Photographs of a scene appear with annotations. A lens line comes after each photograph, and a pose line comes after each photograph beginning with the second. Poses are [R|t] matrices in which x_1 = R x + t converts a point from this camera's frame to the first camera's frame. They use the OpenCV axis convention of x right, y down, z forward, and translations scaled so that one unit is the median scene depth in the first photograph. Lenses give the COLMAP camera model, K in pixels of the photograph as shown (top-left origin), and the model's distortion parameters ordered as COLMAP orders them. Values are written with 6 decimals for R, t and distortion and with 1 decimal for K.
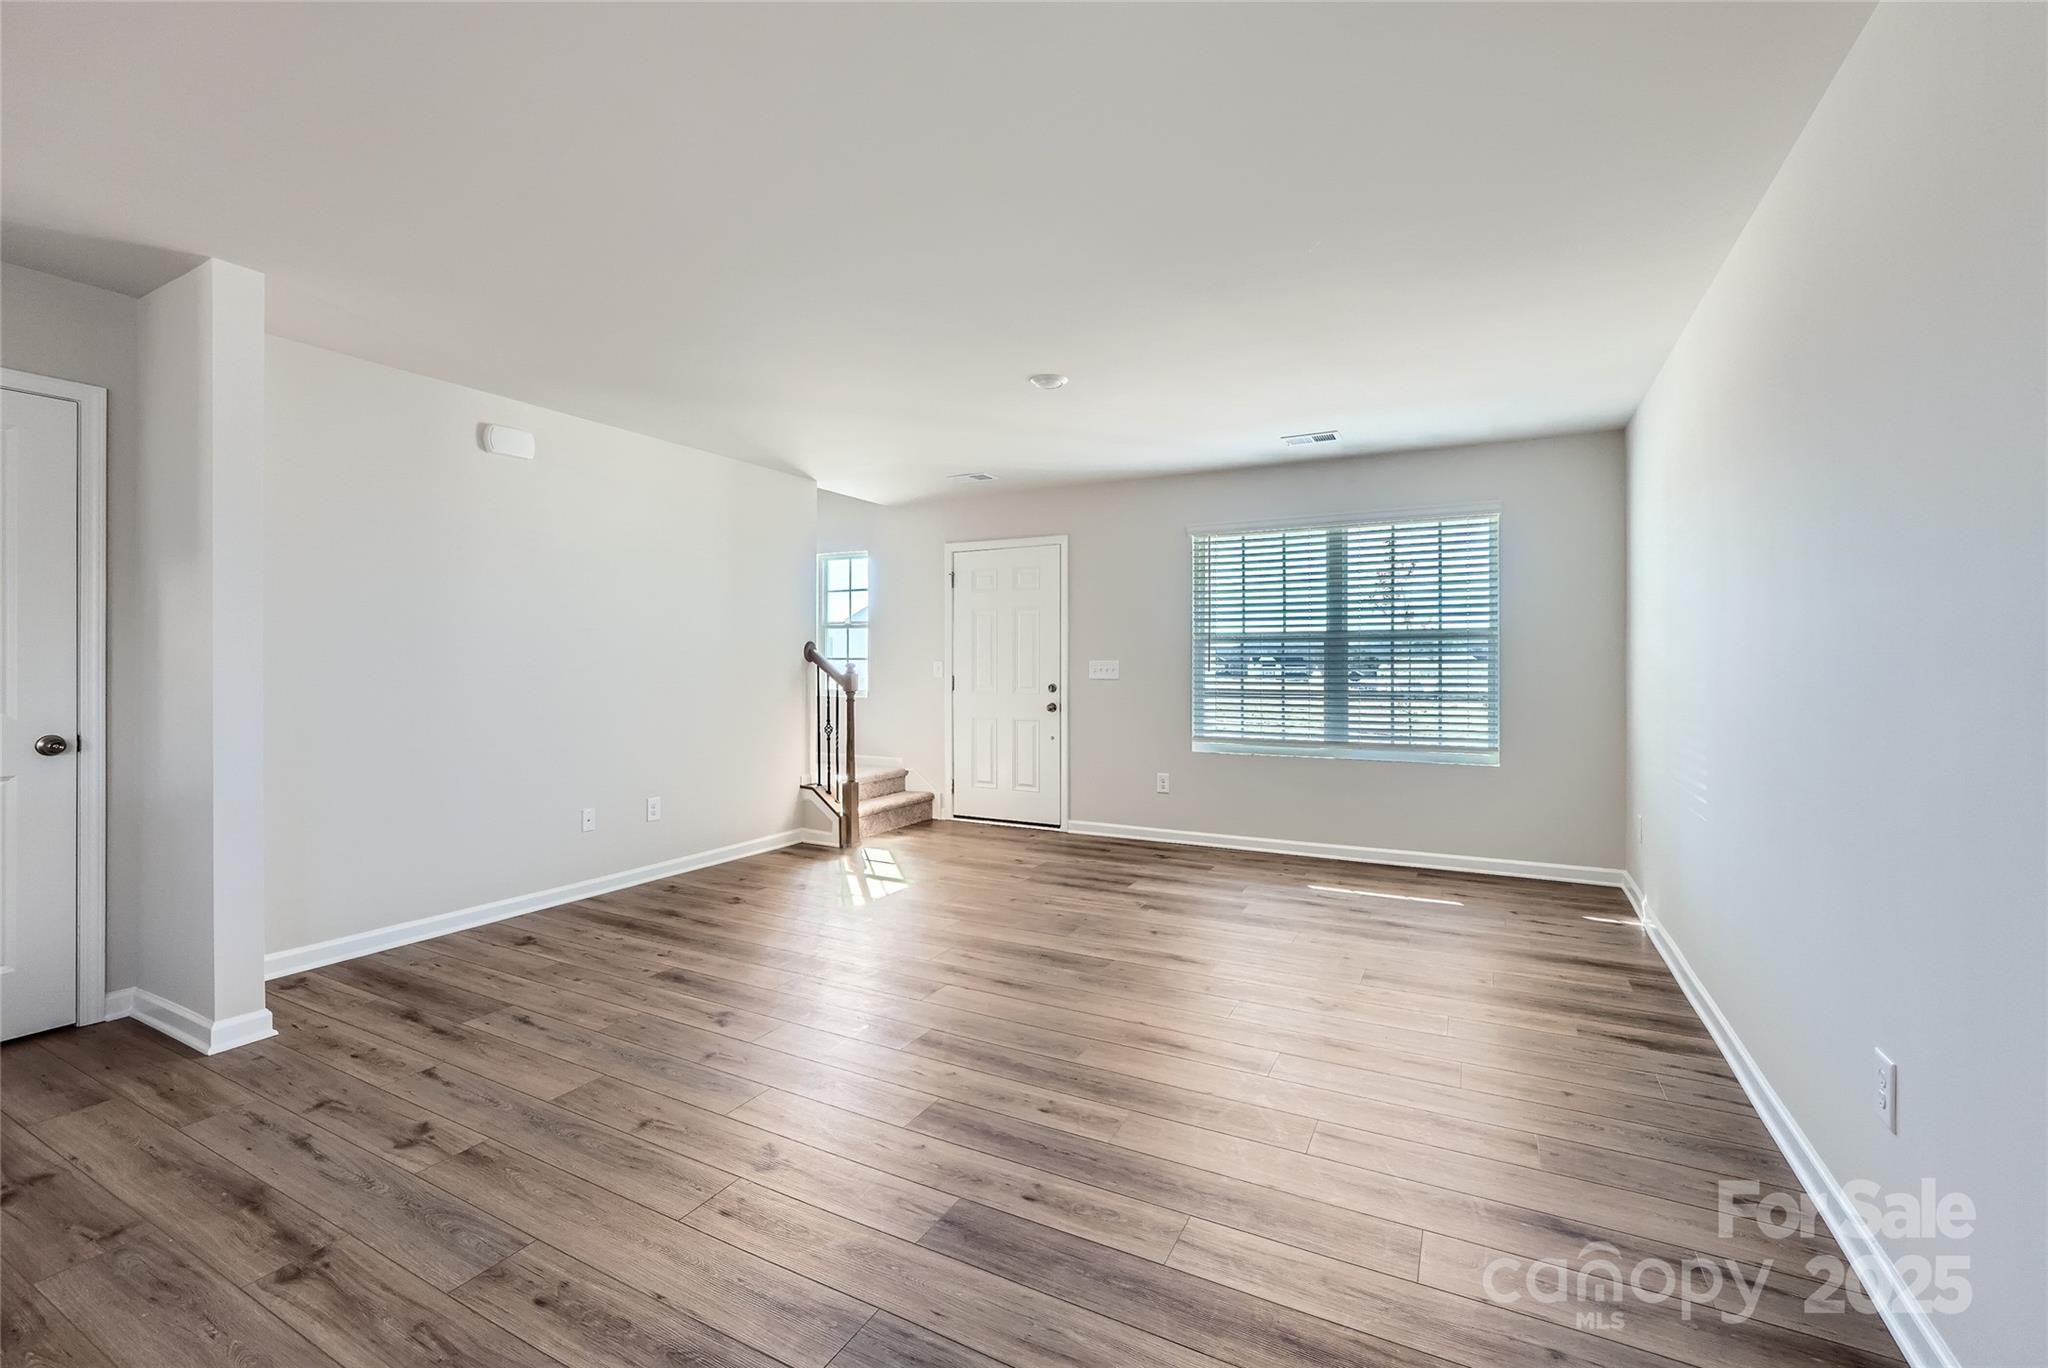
lens RADIAL K [[871.5, 0, 1021.9], [0, 871.5, 667.9], [0, 0, 1]] dist [-0.000876, 0.000126]
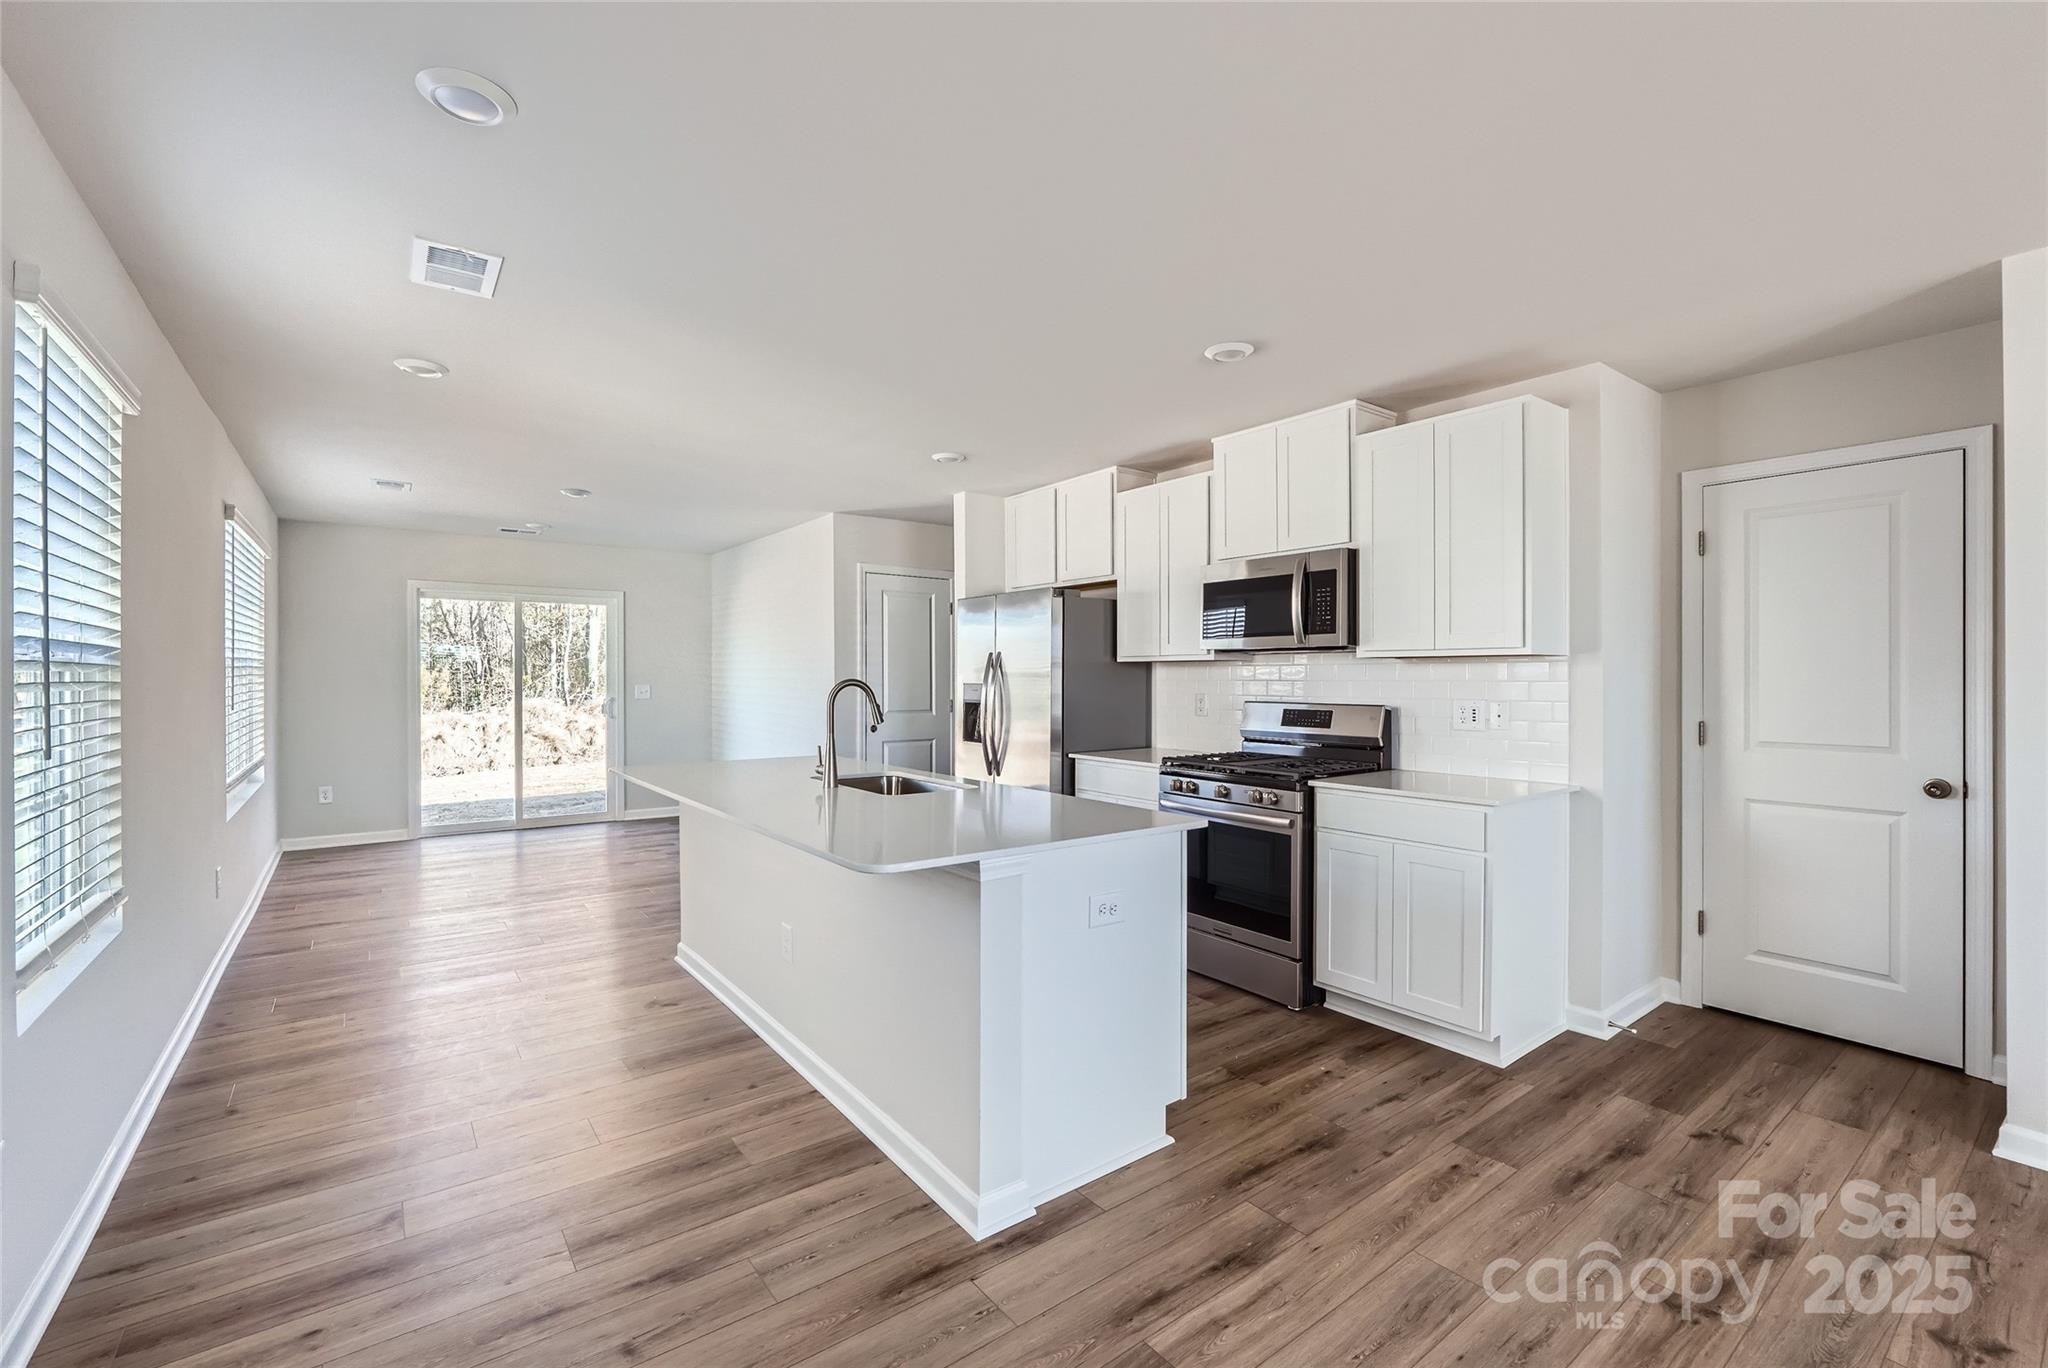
lens RADIAL K [[871.5, 0, 1029.5], [0, 871.5, 685.1], [0, 0, 1]] dist [-0.000876, 0.000126]
pose [[-0.425530, 0.007071, -0.904917, 0.142805], [-0.005728, 0.999928, 0.010507, -0.019741], [0.904926, 0.009654, -0.425459, 0.234186]]
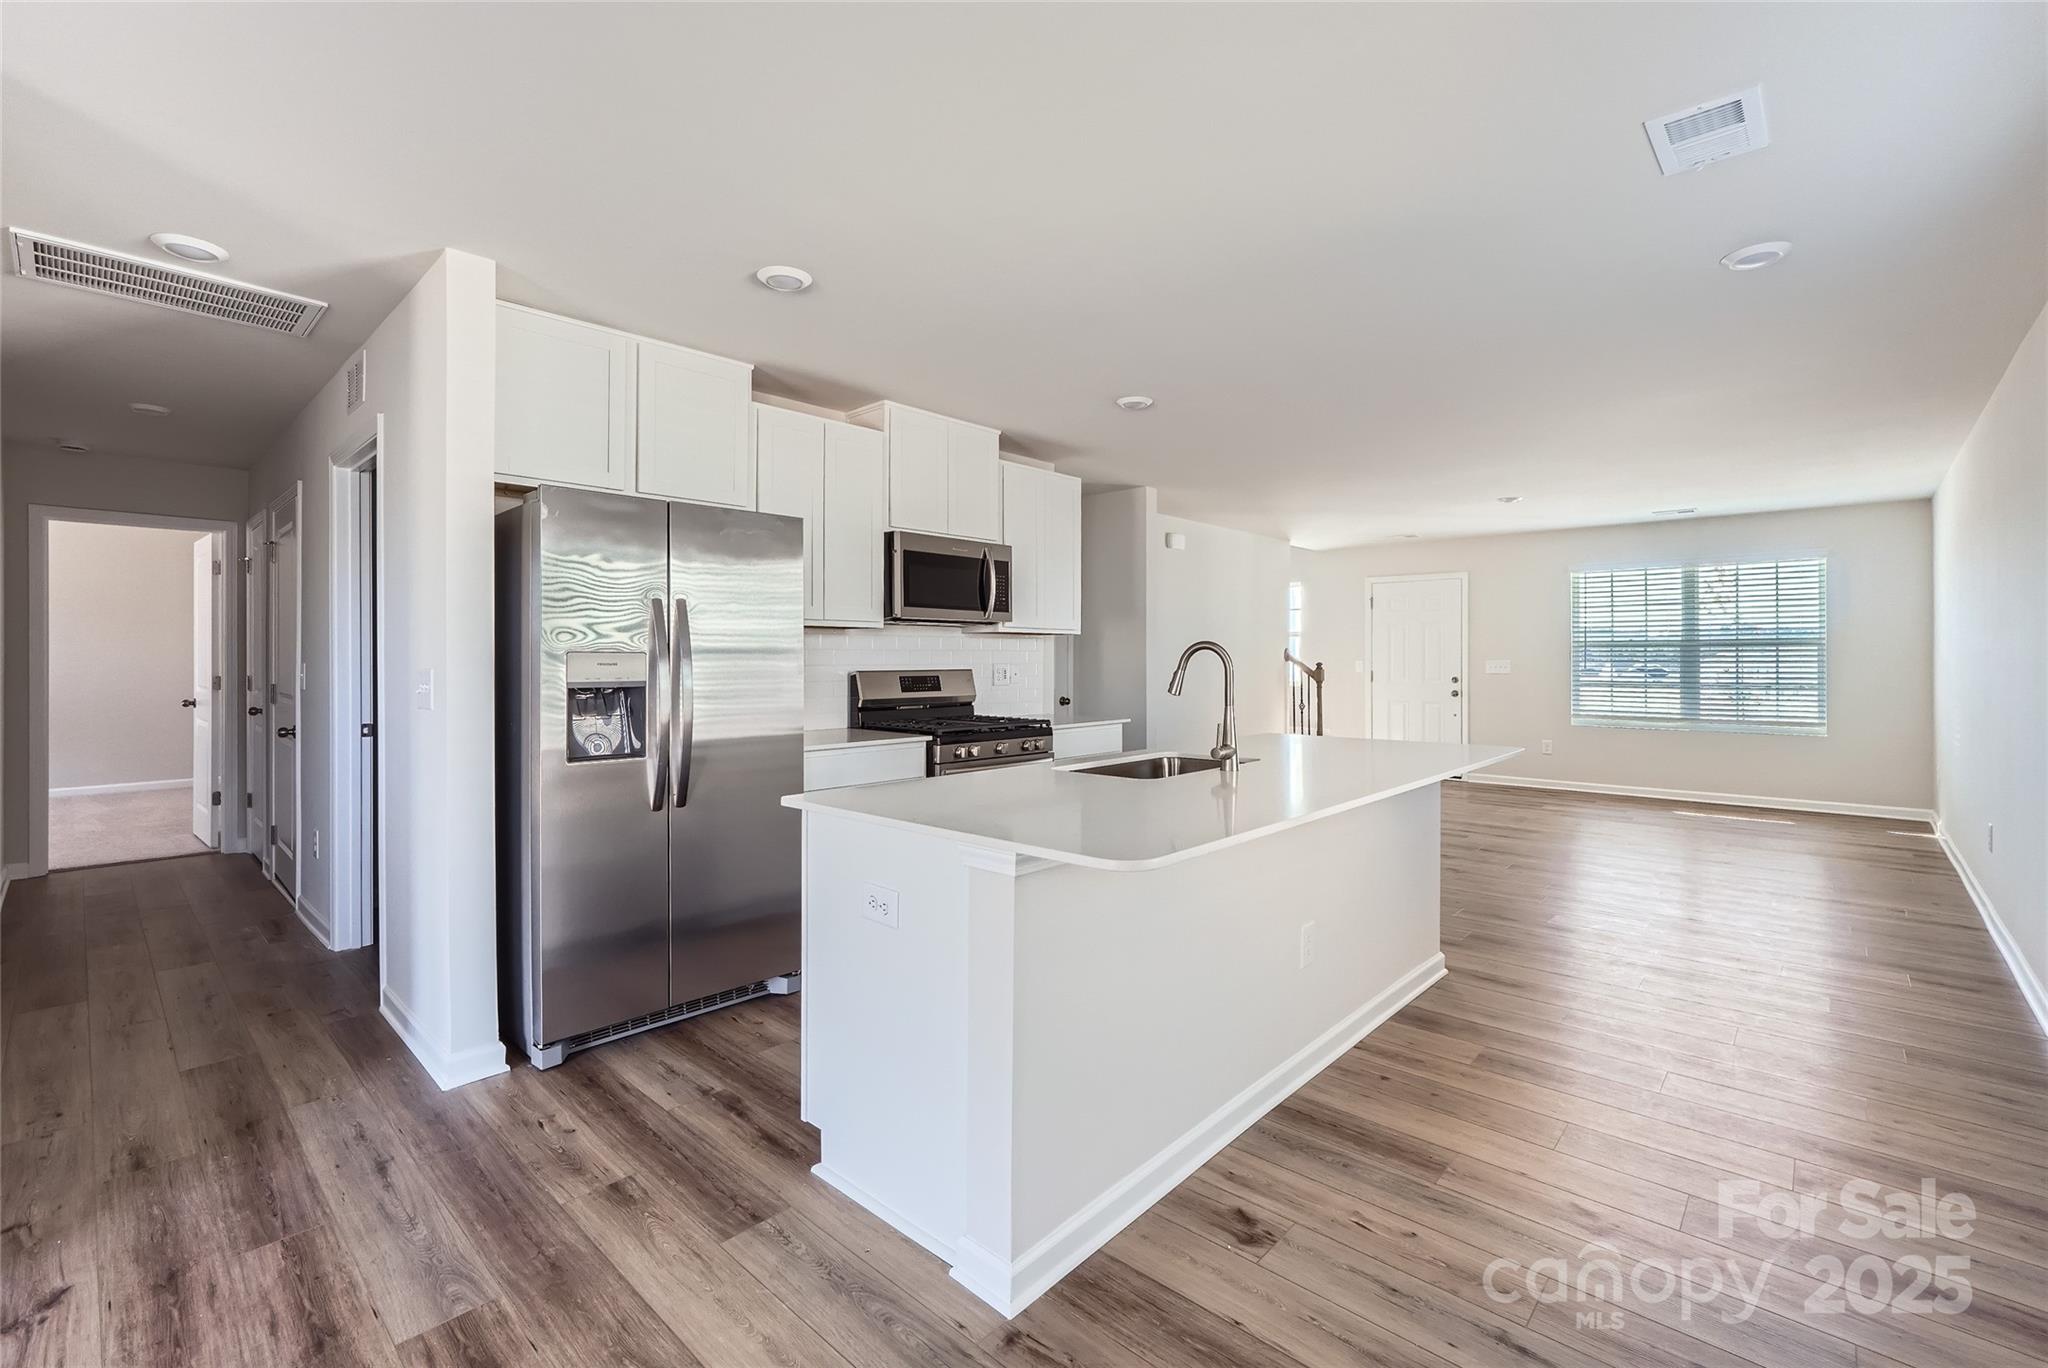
lens RADIAL K [[871.5, 0, 1043.7], [0, 871.5, 654.9], [0, 0, 1]] dist [-0.000876, 0.000126]
pose [[0.968857, -0.000880, -0.247619, -0.310430], [-0.001061, 0.999970, -0.007705, -0.005993], [0.247619, 0.007728, 0.968827, -0.637505]]
